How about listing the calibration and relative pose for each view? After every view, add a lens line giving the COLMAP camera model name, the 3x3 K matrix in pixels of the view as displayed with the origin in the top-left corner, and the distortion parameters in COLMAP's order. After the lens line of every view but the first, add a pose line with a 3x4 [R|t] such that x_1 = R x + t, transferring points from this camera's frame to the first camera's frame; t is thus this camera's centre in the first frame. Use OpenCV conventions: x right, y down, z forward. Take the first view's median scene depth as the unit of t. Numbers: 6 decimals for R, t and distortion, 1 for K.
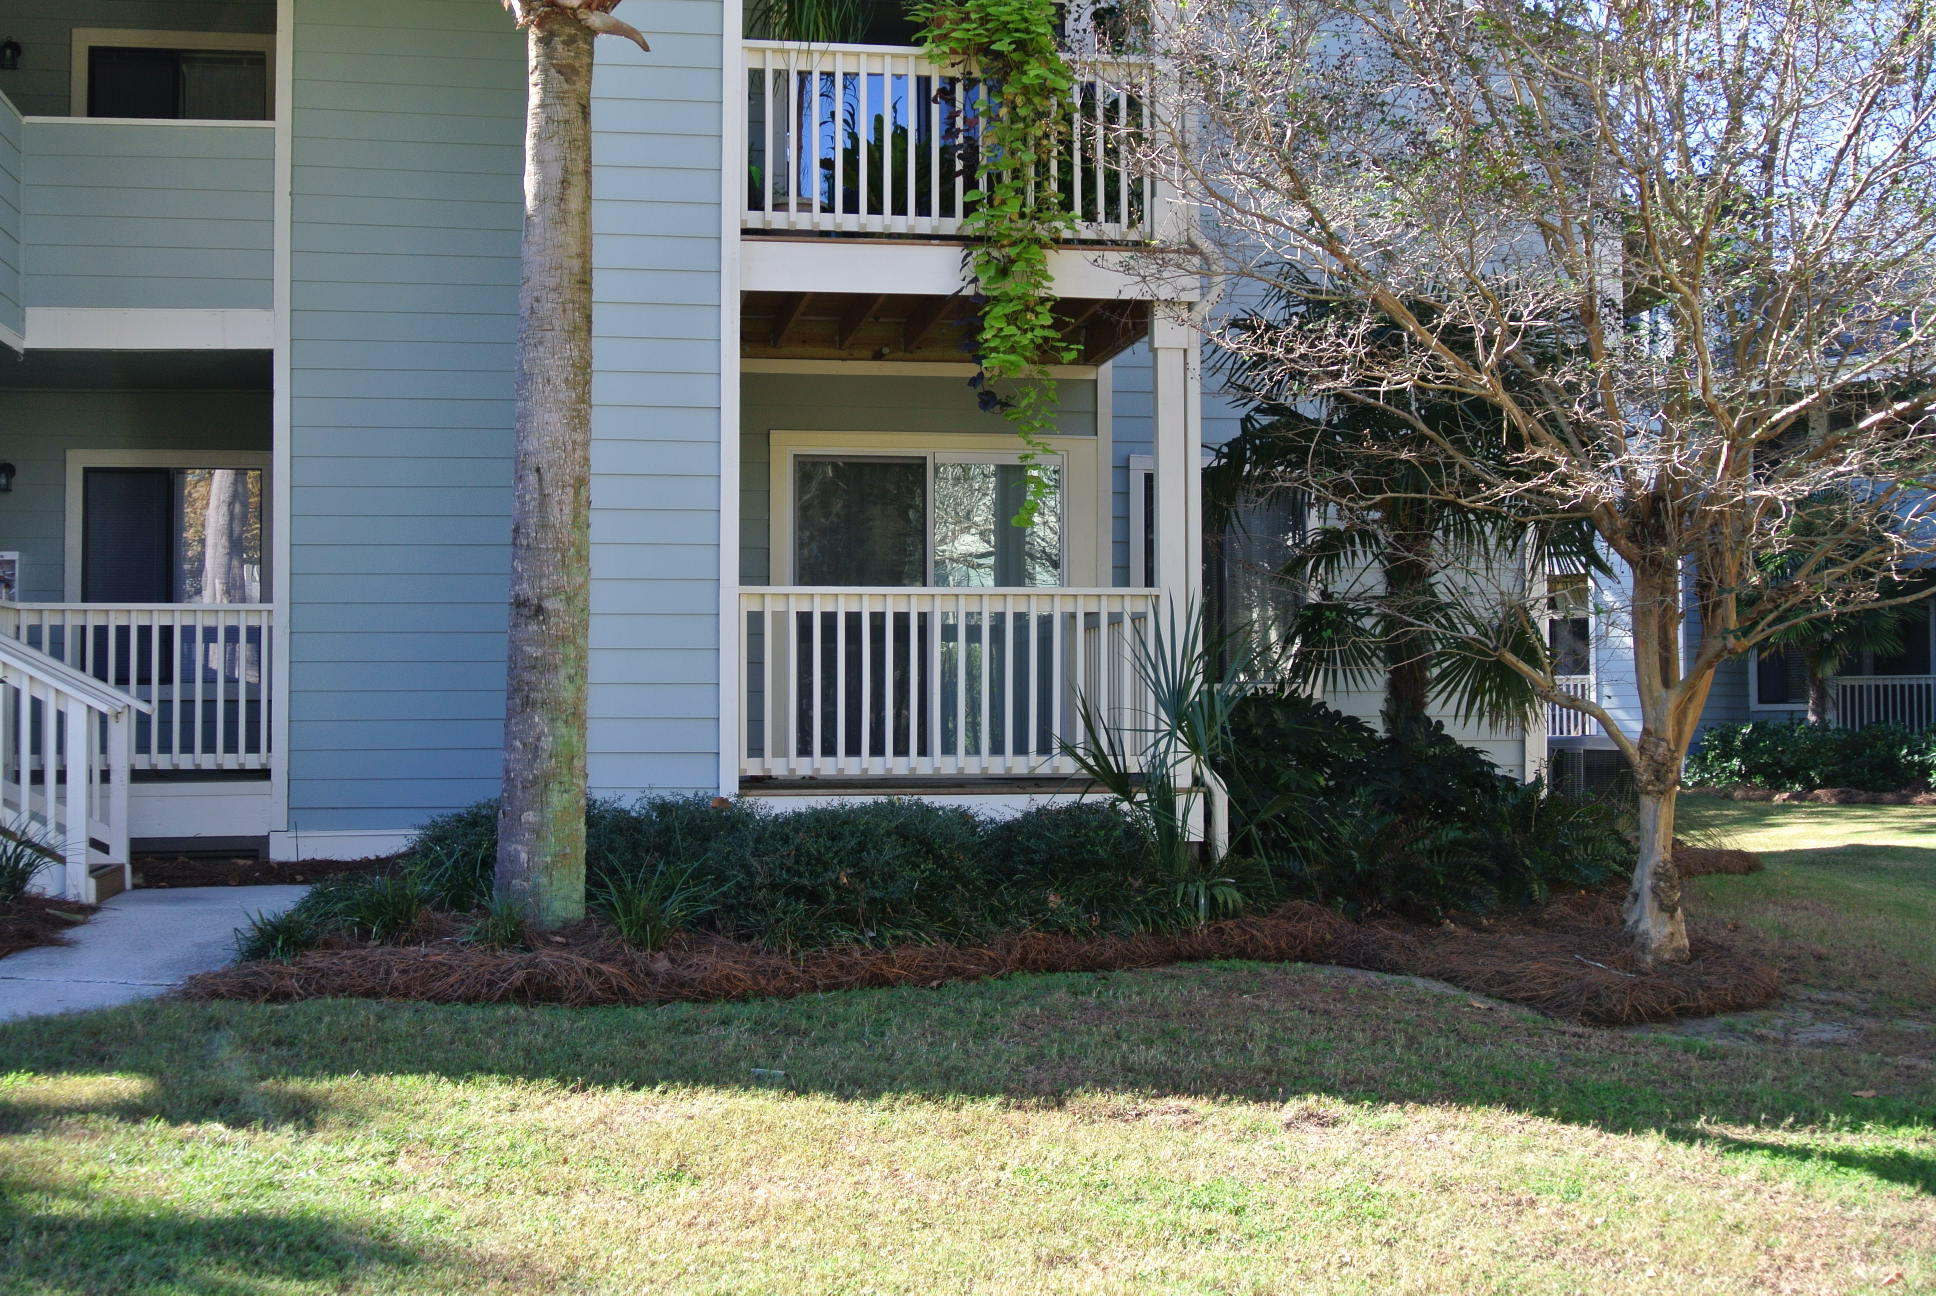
lens RADIAL K [[2475.8, 0, 958.0], [0, 2475.8, 655.5], [0, 0, 1]] dist [-0.035119, 0.000000]
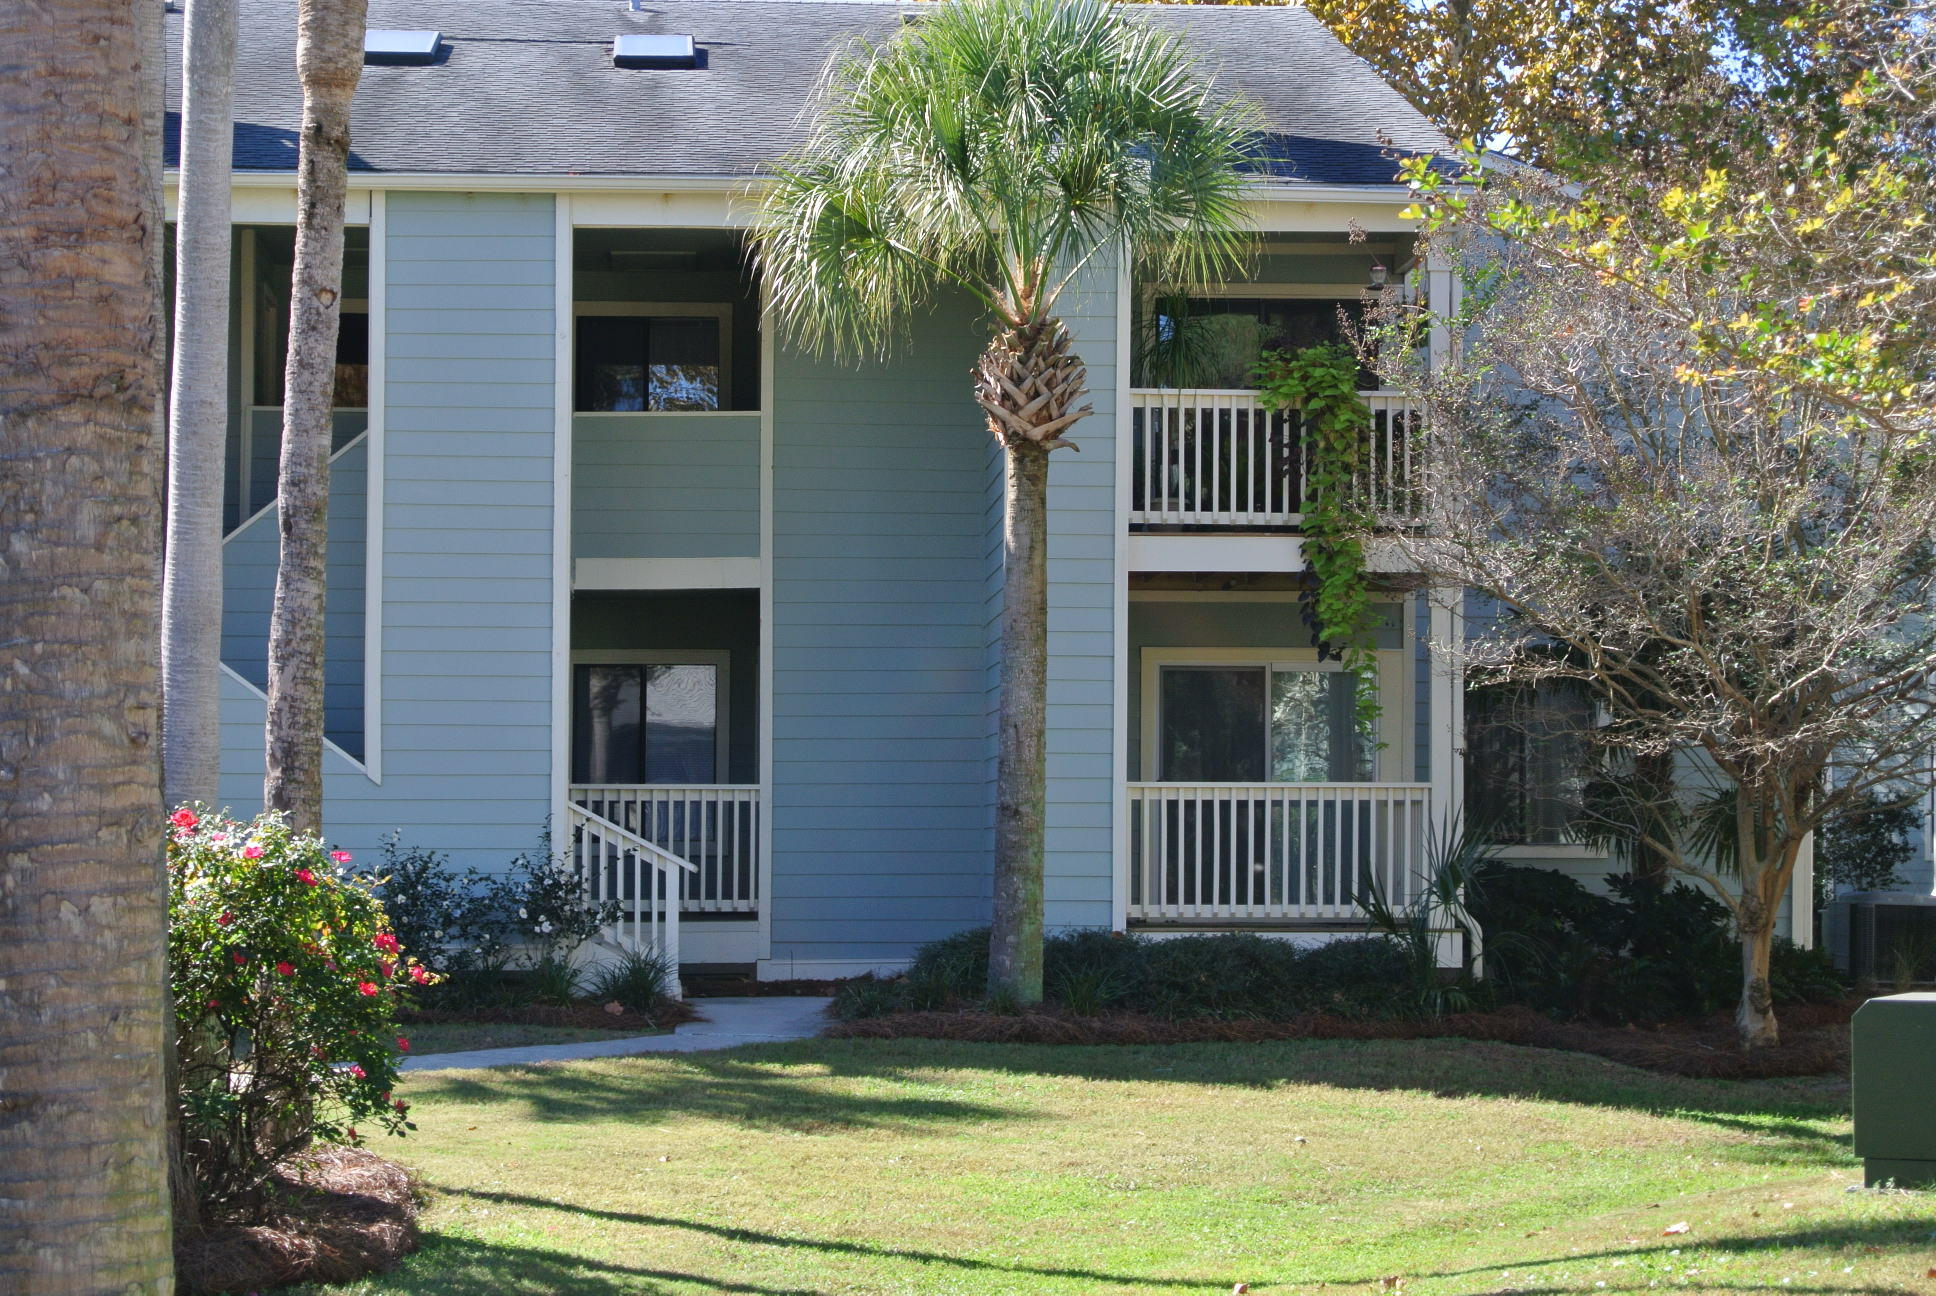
lens RADIAL K [[4334.5, 0, 979.2], [0, 4334.5, 663.1], [0, 0, 1]] dist [0.013760, 0.000000]
pose [[0.995657, 0.001545, -0.093084, 0.057548], [-0.003168, 0.999845, -0.017291, -0.053339], [0.093043, 0.017510, 0.995508, -1.470500]]
